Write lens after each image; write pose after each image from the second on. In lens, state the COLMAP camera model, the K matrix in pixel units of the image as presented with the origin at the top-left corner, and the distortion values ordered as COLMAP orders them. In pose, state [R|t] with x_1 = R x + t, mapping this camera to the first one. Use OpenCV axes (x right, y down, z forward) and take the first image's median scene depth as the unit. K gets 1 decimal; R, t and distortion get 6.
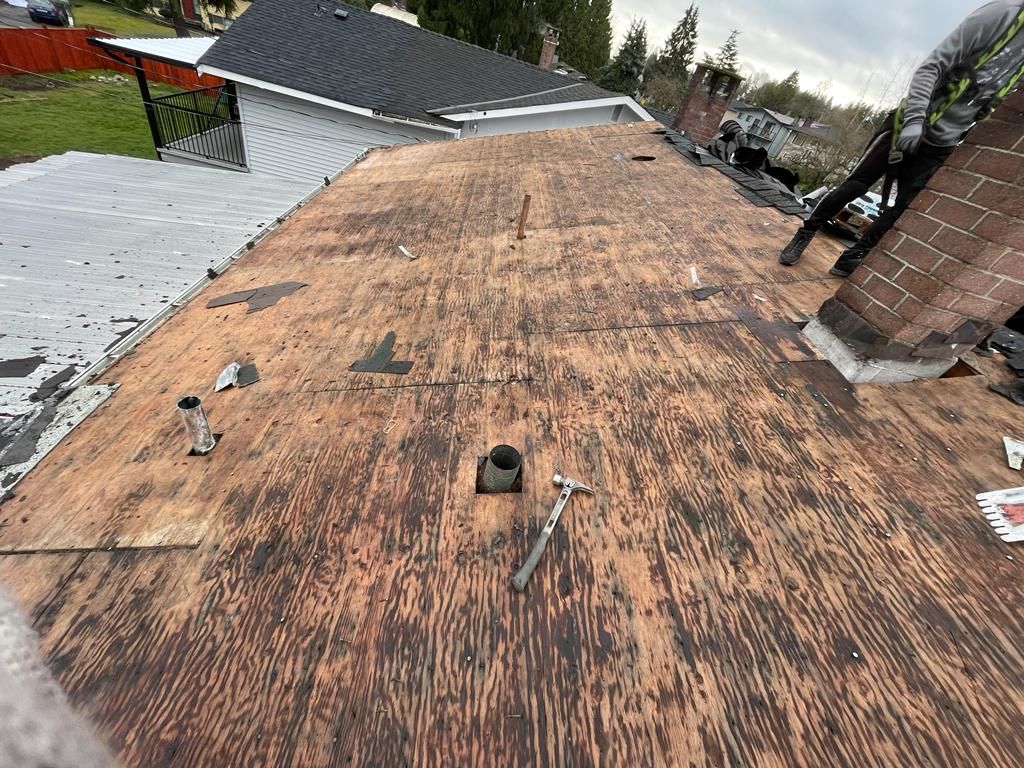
lens RADIAL K [[411.4, 0, 515.1], [0, 411.4, 383.1], [0, 0, 1]] dist [-0.002596, -0.000380]
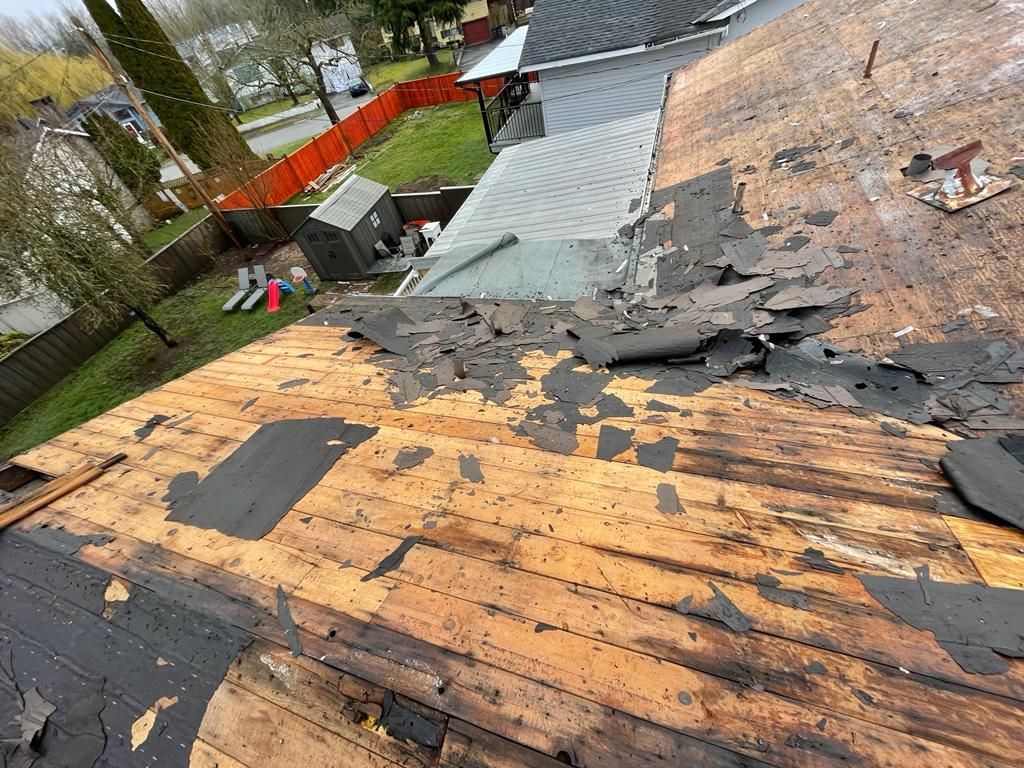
lens RADIAL K [[411.4, 0, 515.1], [0, 411.4, 383.1], [0, 0, 1]] dist [-0.002596, -0.000380]
pose [[0.865069, -0.068539, -0.496949, -0.144855], [0.129884, 0.987445, 0.089908, 0.143920], [0.484548, -0.142322, 0.863109, -0.338206]]
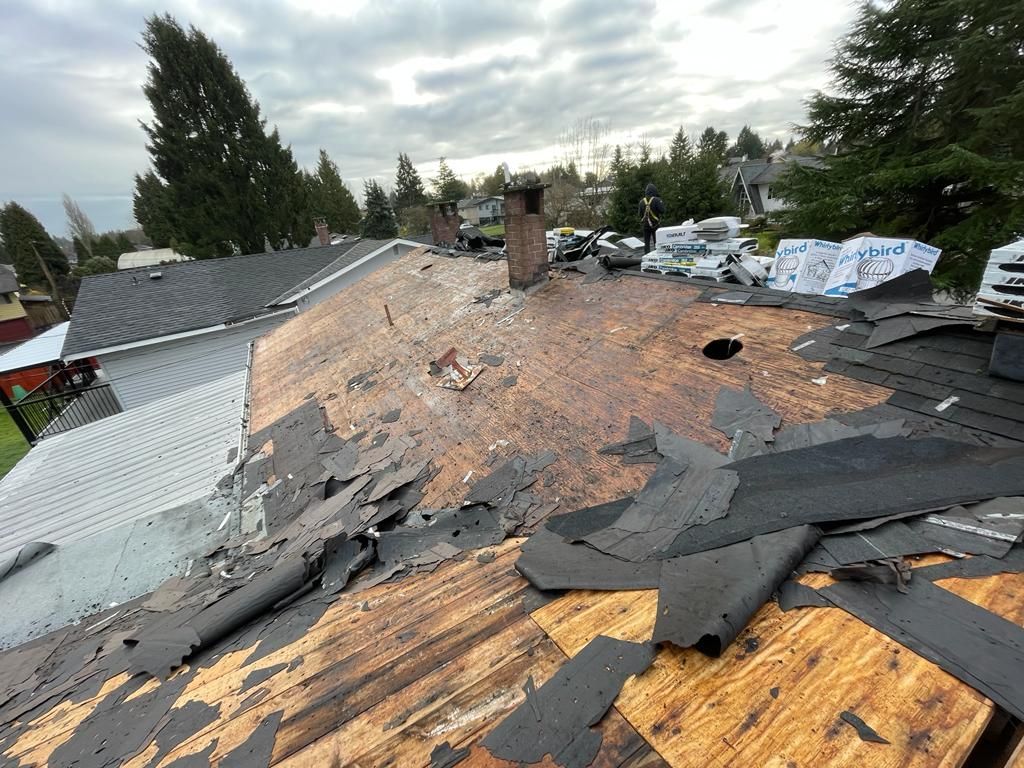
lens RADIAL K [[411.4, 0, 515.1], [0, 411.4, 383.1], [0, 0, 1]] dist [-0.002596, -0.000380]
pose [[0.813128, -0.495408, 0.305605, -0.087945], [0.553852, 0.820007, -0.144351, 0.175346], [-0.179085, 0.286635, 0.941153, -0.314867]]
